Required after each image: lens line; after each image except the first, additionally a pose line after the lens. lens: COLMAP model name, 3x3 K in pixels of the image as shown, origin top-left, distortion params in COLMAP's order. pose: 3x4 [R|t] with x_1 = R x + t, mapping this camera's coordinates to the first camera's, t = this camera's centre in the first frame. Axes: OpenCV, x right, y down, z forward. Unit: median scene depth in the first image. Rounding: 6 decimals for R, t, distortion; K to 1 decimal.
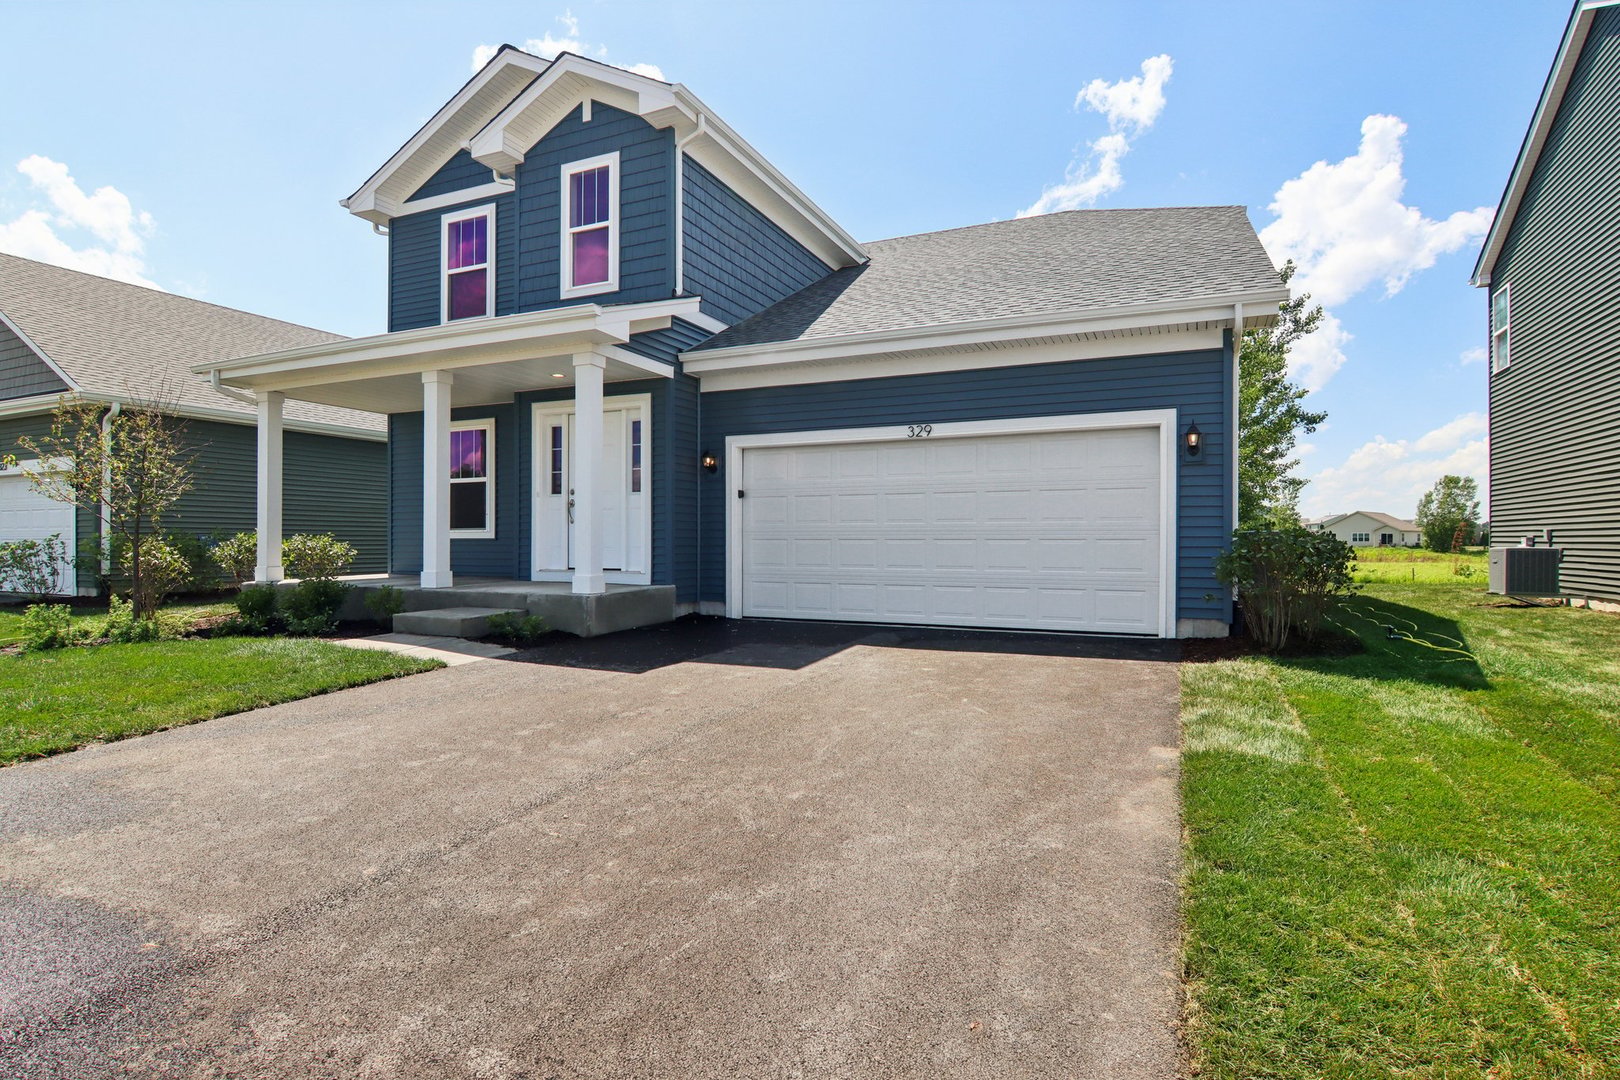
lens RADIAL K [[827.2, 0, 809.8], [0, 827.2, 543.2], [0, 0, 1]] dist [-0.000135, 0.000104]
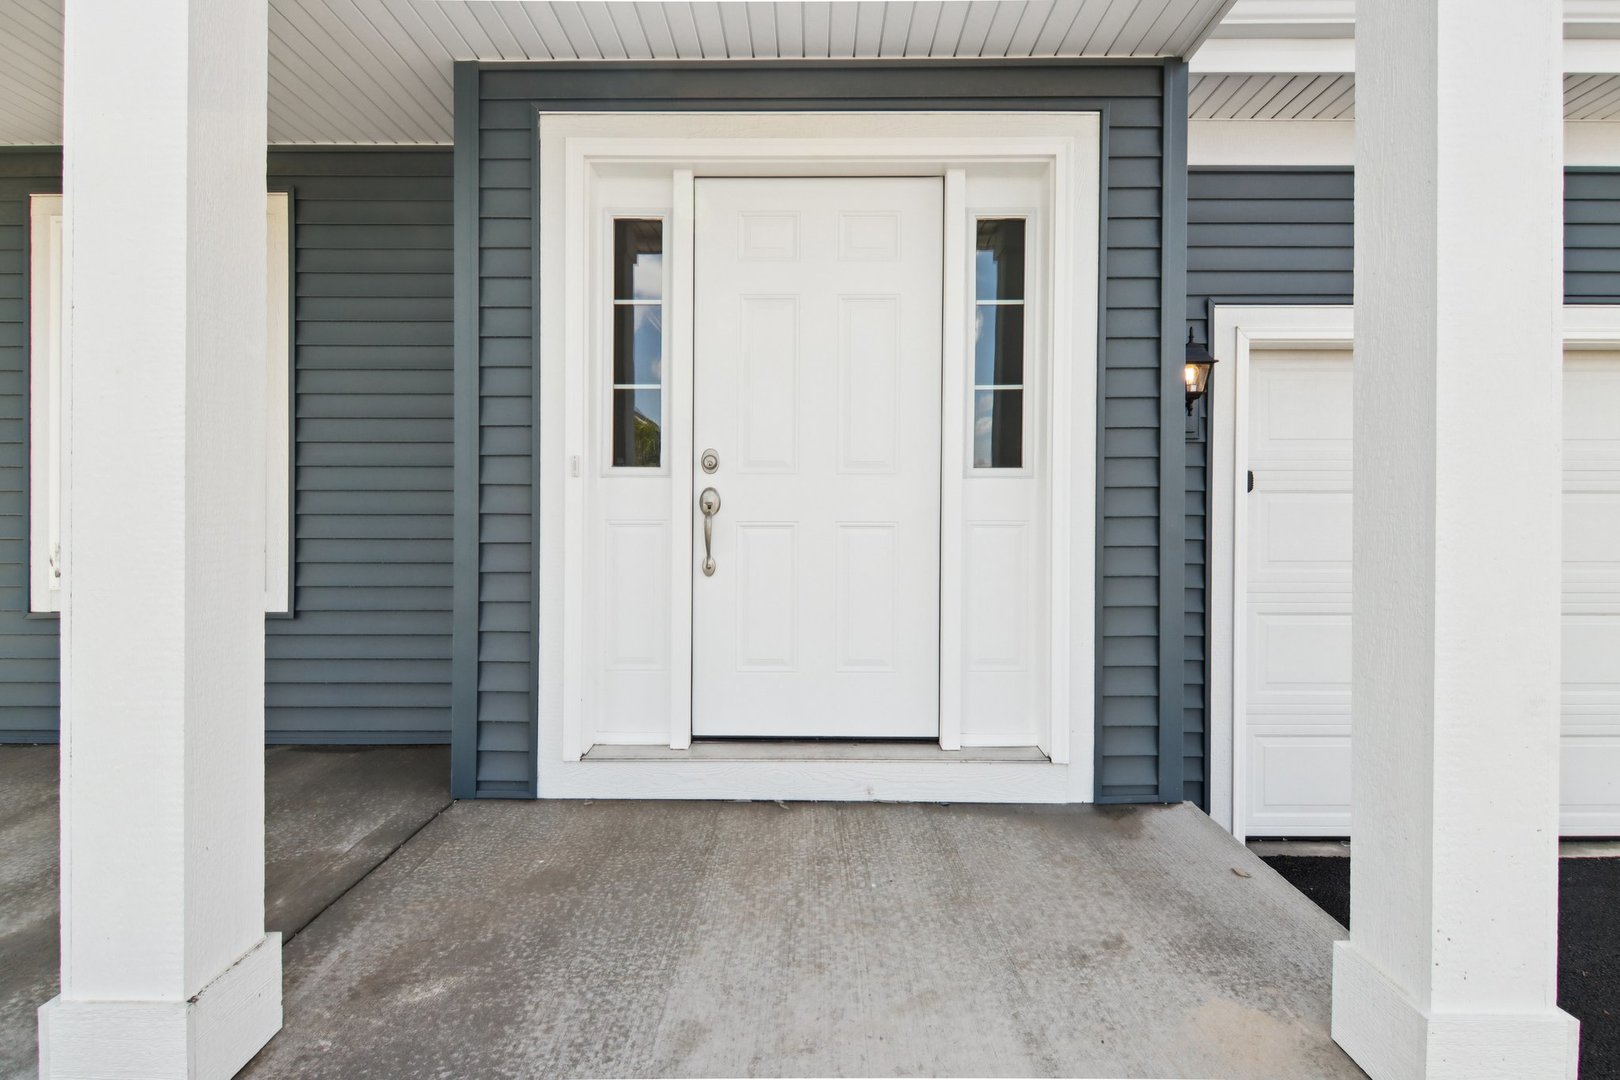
lens RADIAL K [[827.2, 0, 809.9], [0, 827.2, 524.6], [0, 0, 1]] dist [-0.000135, 0.000104]
pose [[0.912533, -0.009162, 0.408900, -0.370449], [0.005281, 0.999930, 0.010619, -0.043718], [-0.408968, -0.007531, 0.912517, 0.735897]]
